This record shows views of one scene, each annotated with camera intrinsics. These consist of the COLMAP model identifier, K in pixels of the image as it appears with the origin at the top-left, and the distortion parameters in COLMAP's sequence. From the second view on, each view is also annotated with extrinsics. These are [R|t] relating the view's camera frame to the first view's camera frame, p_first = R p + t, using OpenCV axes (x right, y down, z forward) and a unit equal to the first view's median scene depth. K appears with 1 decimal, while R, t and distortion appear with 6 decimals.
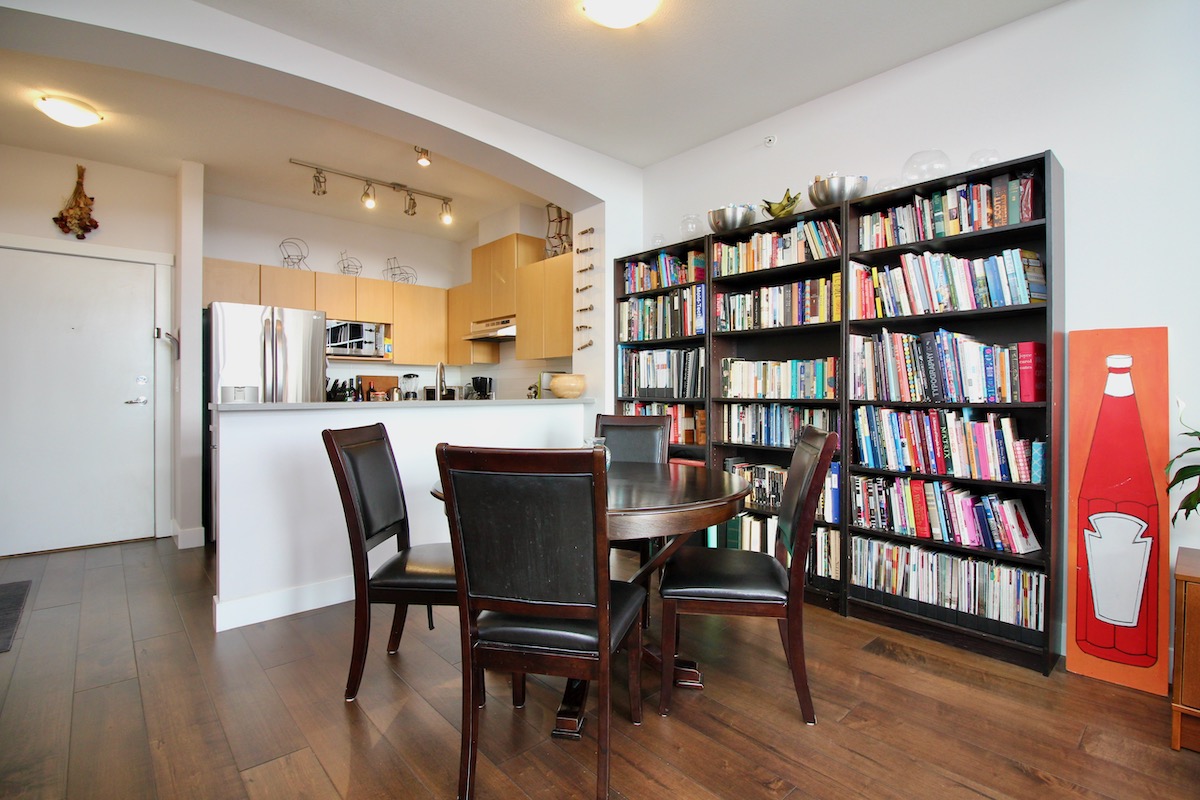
lens RADIAL K [[556.6, 0, 600.7], [0, 556.6, 390.6], [0, 0, 1]] dist [-0.002110, -0.011328]
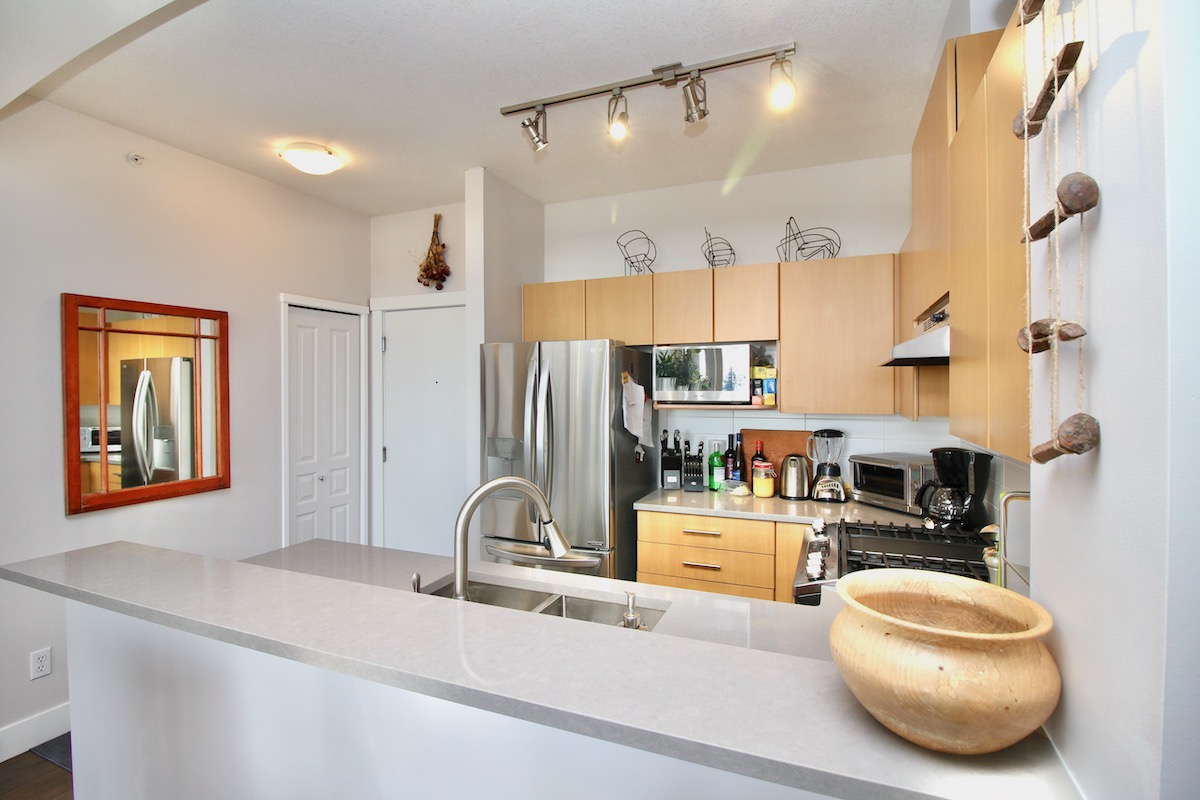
lens RADIAL K [[556.6, 0, 608.3], [0, 556.6, 381.9], [0, 0, 1]] dist [-0.002110, -0.011328]
pose [[0.435737, -0.012736, -0.899984, 0.068080], [0.003491, 0.999916, -0.012460, -0.112464], [0.900067, 0.002287, 0.435745, 0.946772]]
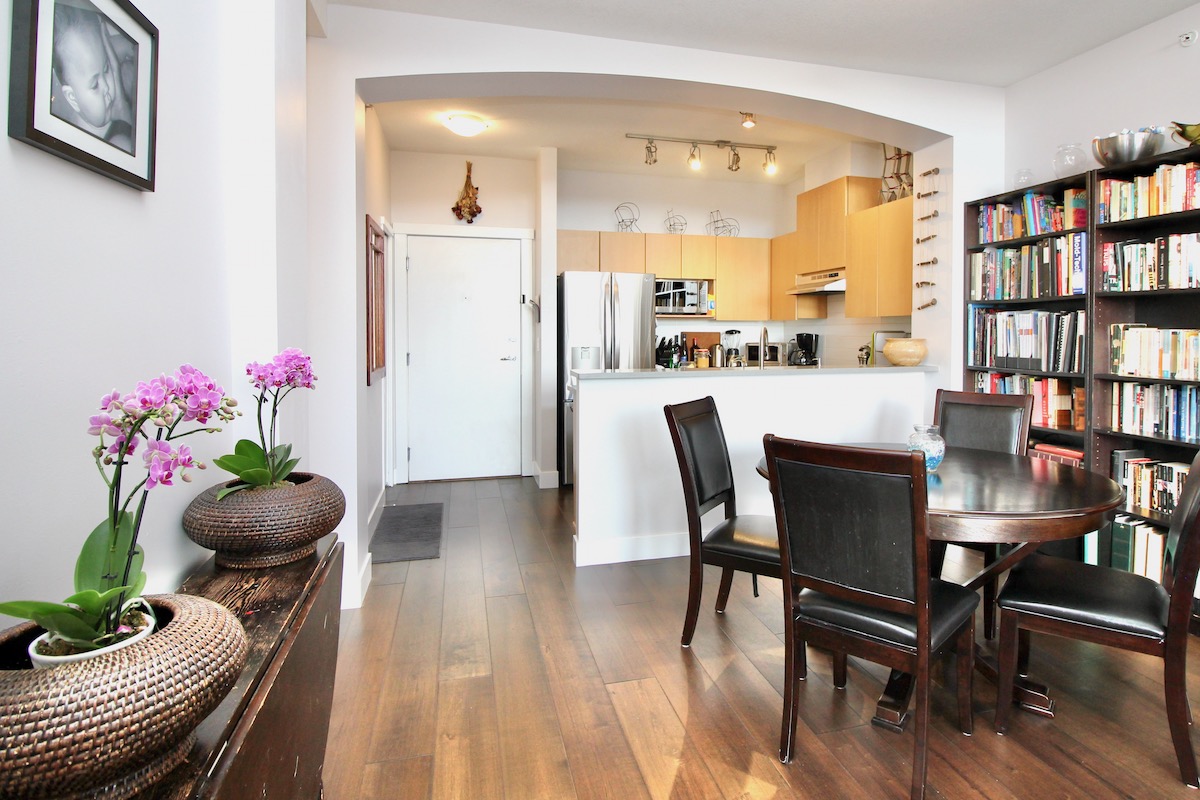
lens RADIAL K [[645.0, 0, 646.2], [0, 645.0, 344.5], [0, 0, 1]] dist [-0.001723, -0.010717]
pose [[0.897470, 0.010614, -0.440947, 0.026728], [-0.001117, 0.999762, 0.021792, -0.047110], [0.441073, -0.019065, 0.897269, -0.112724]]
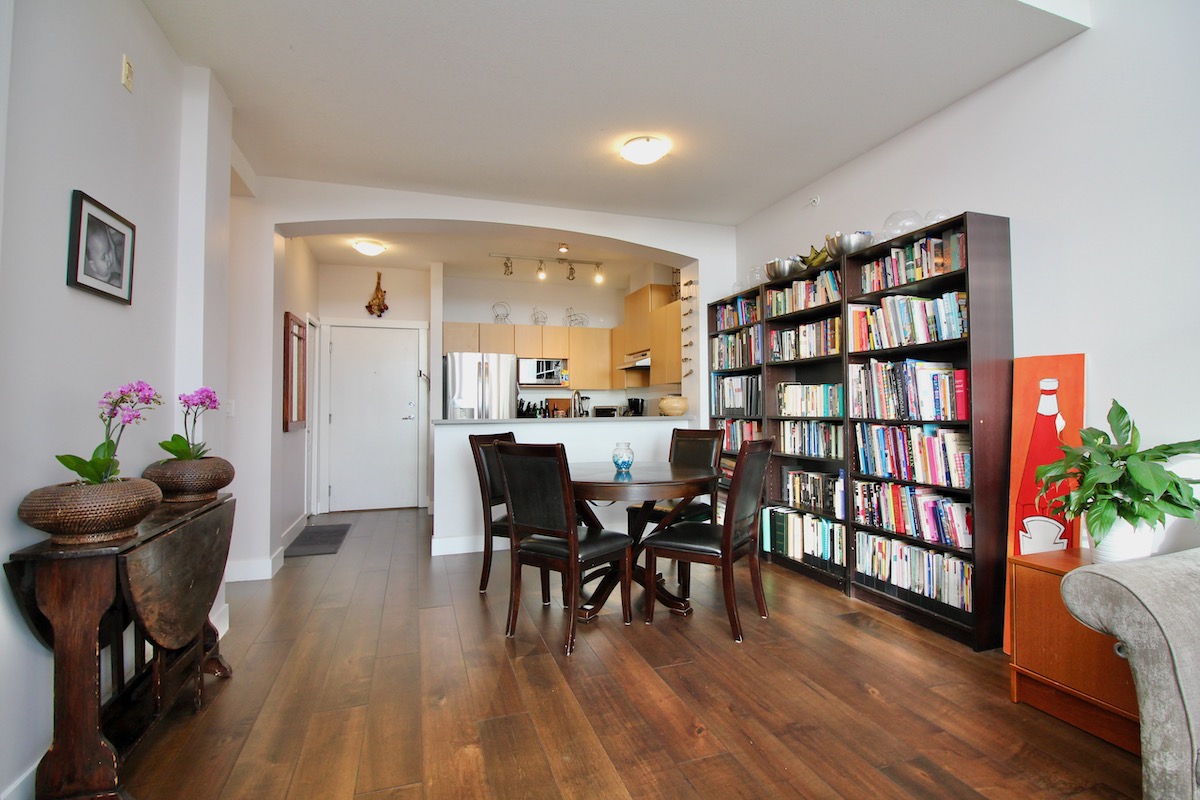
lens RADIAL K [[556.6, 0, 604.2], [0, 556.6, 391.7], [0, 0, 1]] dist [-0.002110, -0.011328]
pose [[0.917469, -0.017231, -0.397434, 0.345710], [0.006500, 0.999577, -0.028333, -0.007094], [0.397754, 0.023411, 0.917193, -0.262204]]
